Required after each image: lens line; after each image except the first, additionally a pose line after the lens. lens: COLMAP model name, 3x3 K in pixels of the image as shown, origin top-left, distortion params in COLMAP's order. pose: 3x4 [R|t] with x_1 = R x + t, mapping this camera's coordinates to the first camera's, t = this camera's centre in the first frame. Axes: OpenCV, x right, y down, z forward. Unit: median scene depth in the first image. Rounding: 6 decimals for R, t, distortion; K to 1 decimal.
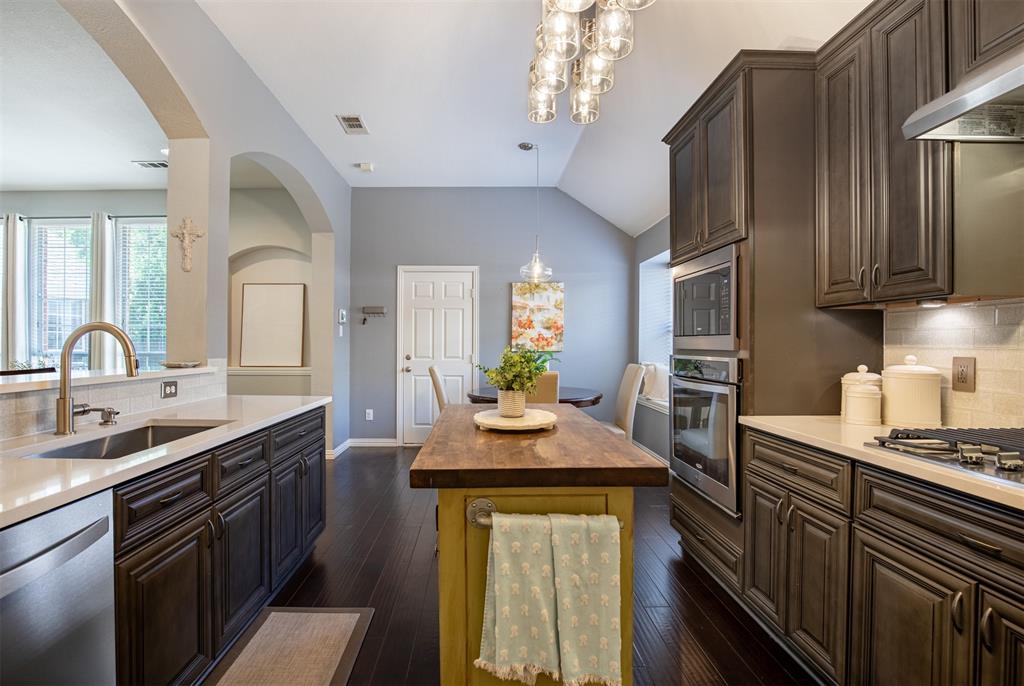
lens RADIAL K [[480.0, 0, 484.4], [0, 480.0, 344.2], [0, 0, 1]] dist [-0.031086, 0.007132]
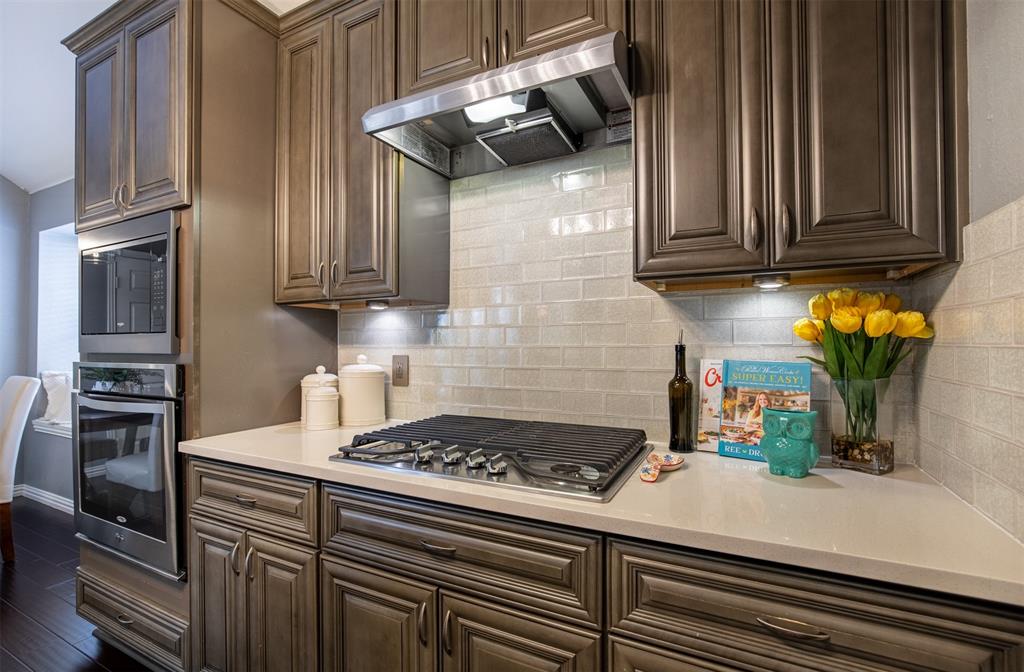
lens RADIAL K [[459.1, 0, 520.6], [0, 459.1, 338.8], [0, 0, 1]] dist [-0.028971, 0.007532]
pose [[0.444773, 0.002683, 0.895639, 0.170157], [0.008526, 0.999938, -0.007229, -0.001290], [-0.895603, 0.010851, 0.444722, 0.252094]]
